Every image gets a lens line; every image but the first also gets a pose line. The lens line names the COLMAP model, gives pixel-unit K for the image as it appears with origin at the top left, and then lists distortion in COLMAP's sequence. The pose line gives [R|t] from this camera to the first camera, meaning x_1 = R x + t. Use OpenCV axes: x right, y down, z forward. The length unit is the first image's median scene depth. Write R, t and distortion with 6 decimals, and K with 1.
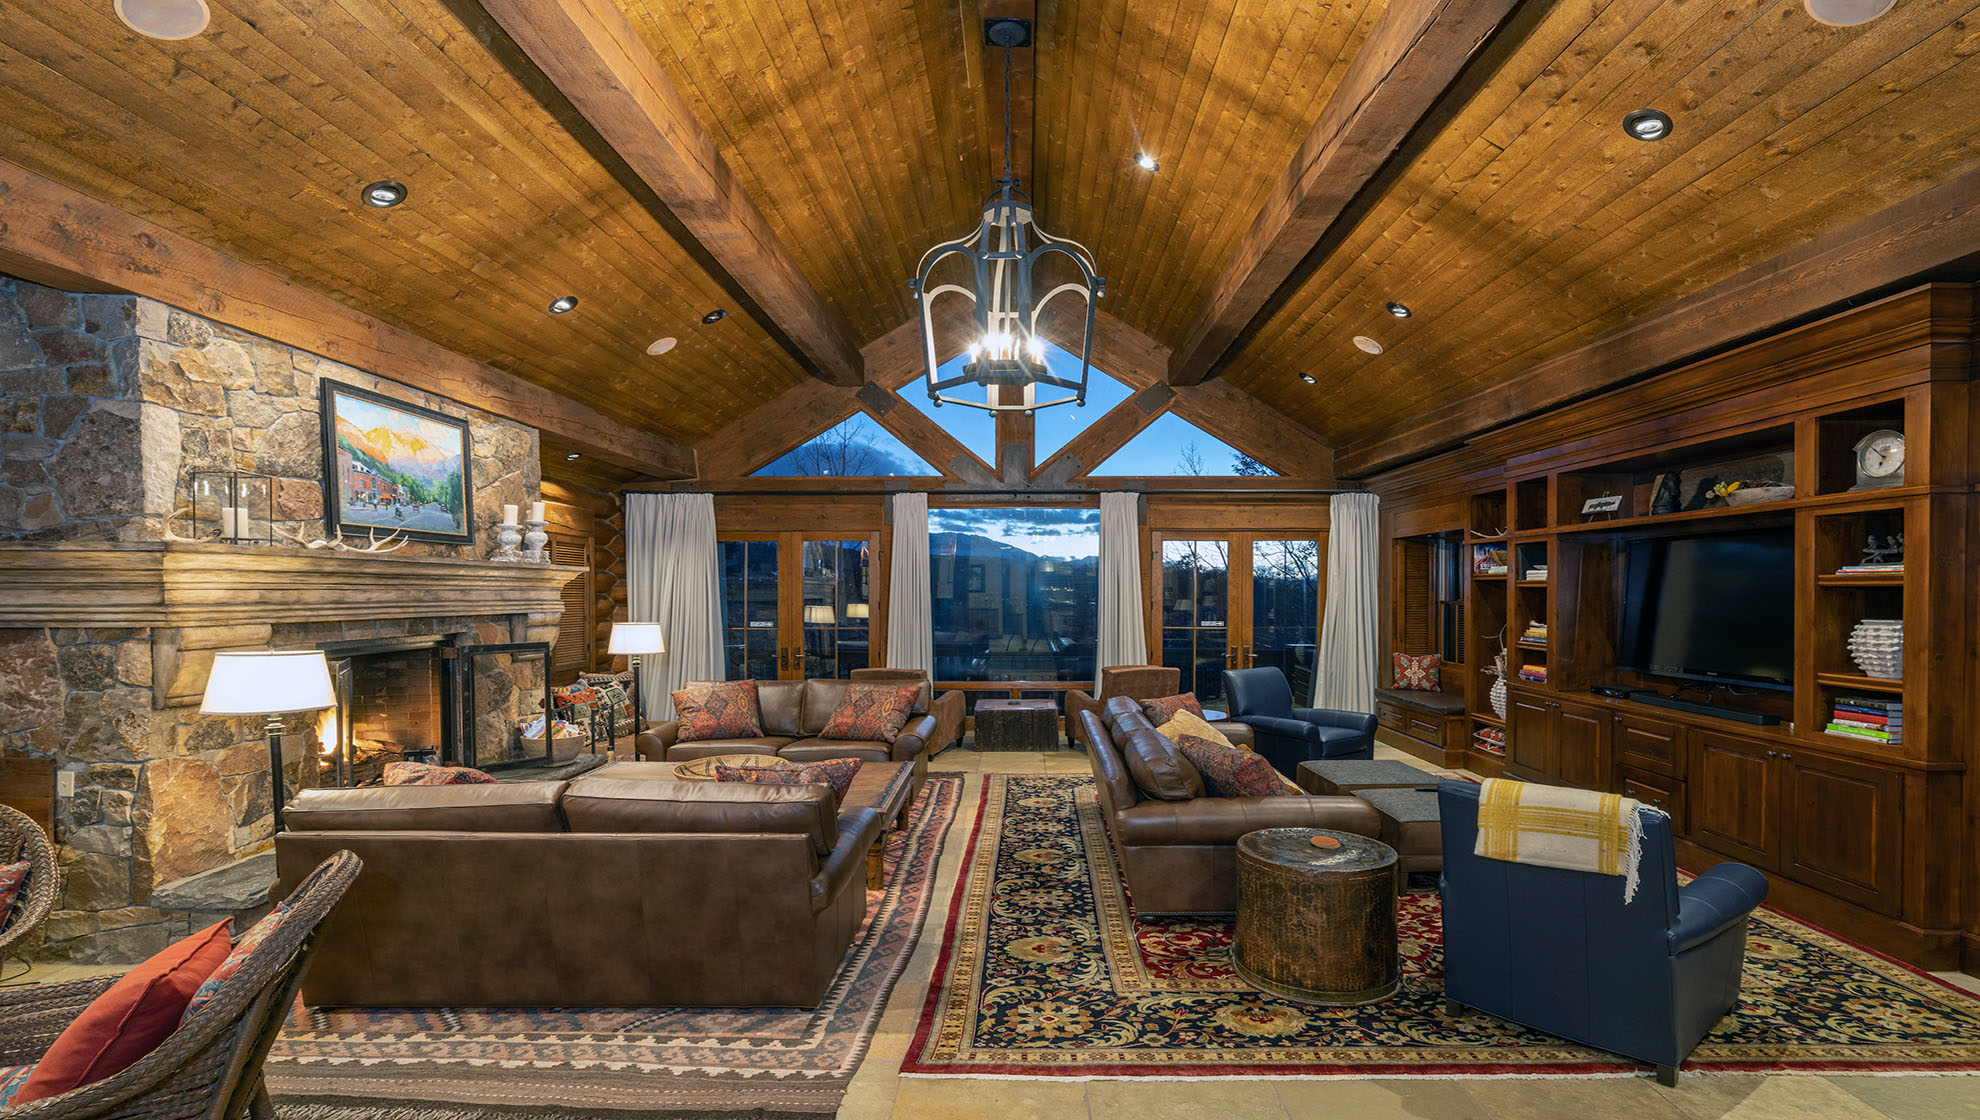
lens RADIAL K [[914.6, 0, 1033.4], [0, 914.6, 597.6], [0, 0, 1]] dist [-0.002235, -0.000279]
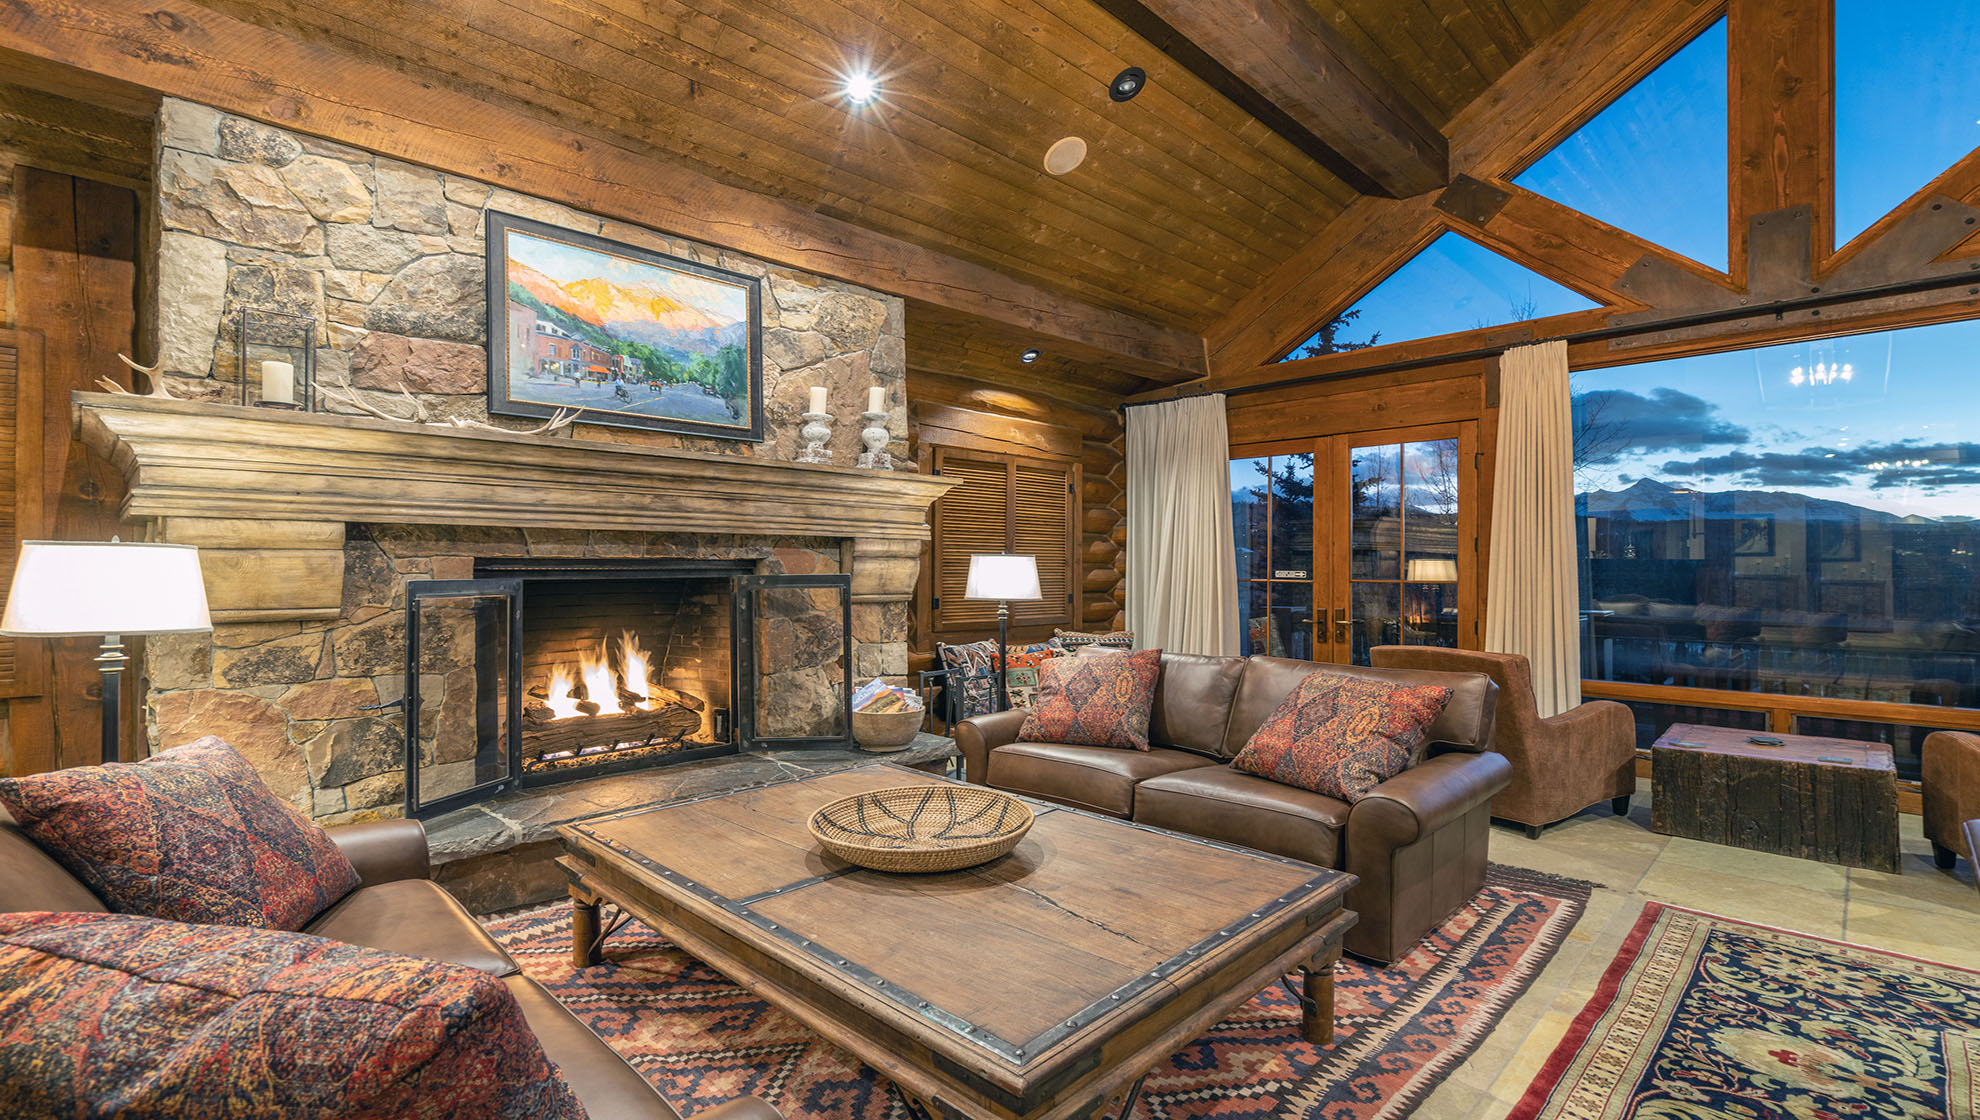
lens RADIAL K [[895.4, 0, 990.0], [0, 895.4, 560.0], [0, 0, 1]] dist [-0.003804, 0.000926]
pose [[0.703316, -0.005348, -0.710857, 0.044496], [-0.005037, 0.999909, -0.012506, 0.055157], [0.710860, 0.012376, 0.703225, 0.720891]]
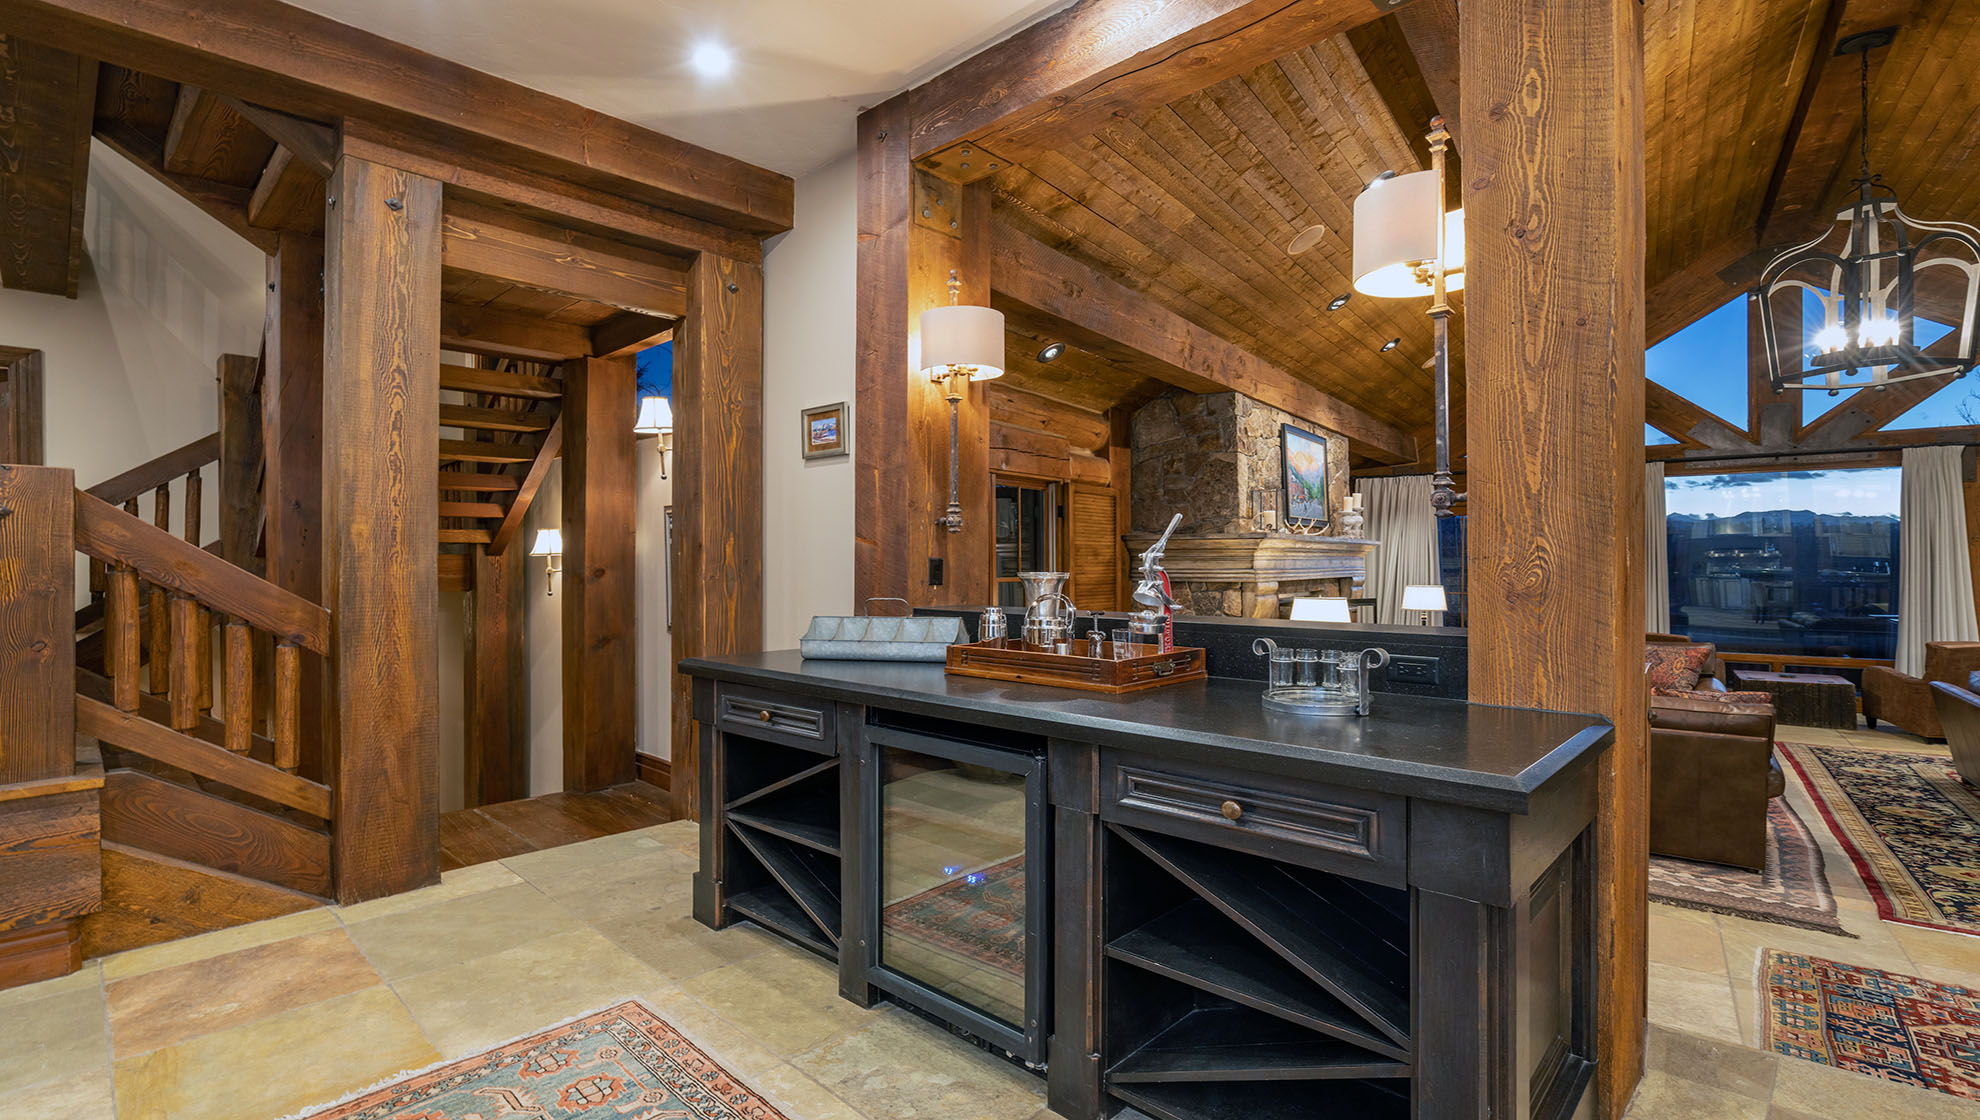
lens RADIAL K [[923.3, 0, 990.0], [0, 923.3, 560.0], [0, 0, 1]] dist [0.004019, 0.000257]
pose [[0.811503, -0.002057, -0.584345, -0.246319], [-0.001548, 0.999983, -0.005671, 0.000958], [0.584347, 0.005506, 0.811485, -0.522540]]
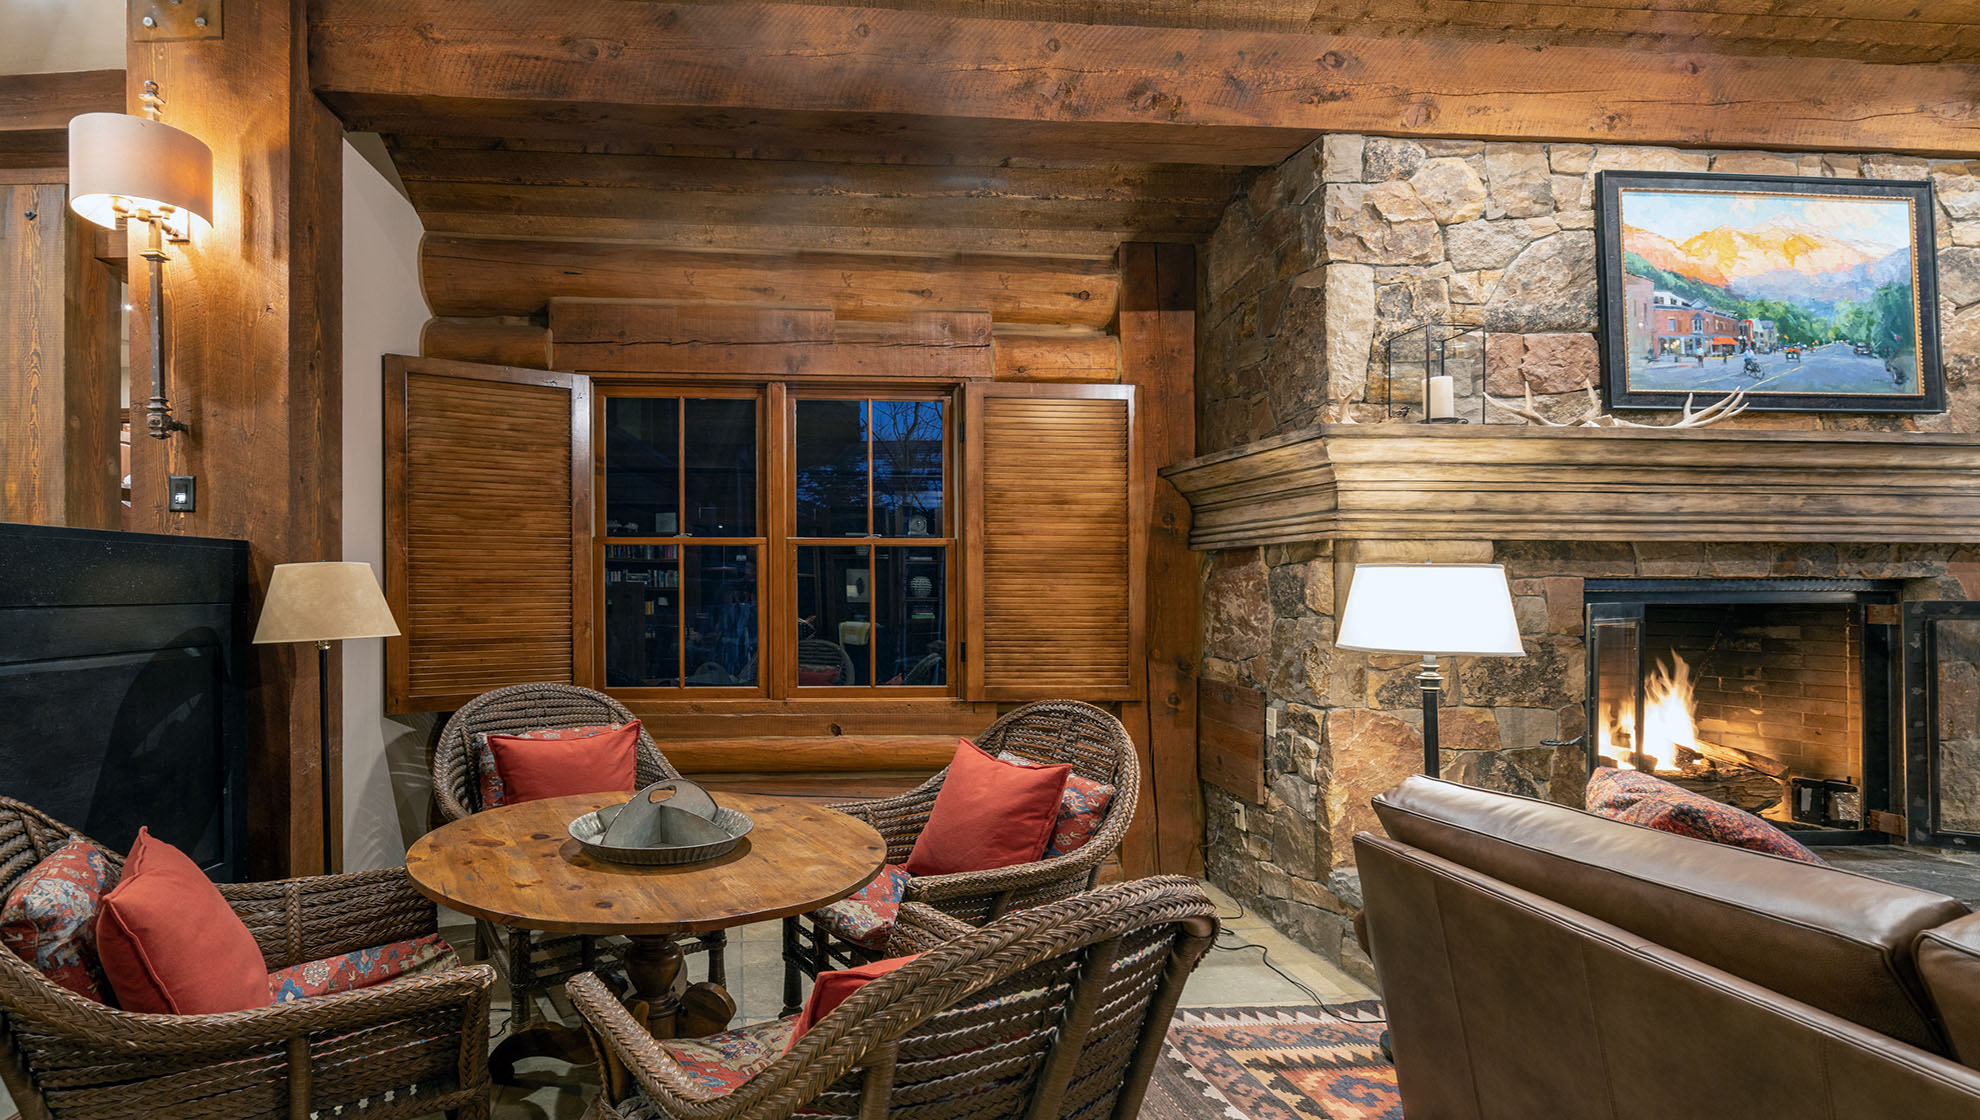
lens RADIAL K [[959.0, 0, 809.3], [0, 959.0, 591.1], [0, 0, 1]] dist [0.000678, 0.000085]
pose [[0.063675, 0.002113, -0.997968, -0.116927], [-0.007954, 0.999967, 0.001610, 0.058550], [0.997939, 0.007836, 0.063690, 0.363996]]
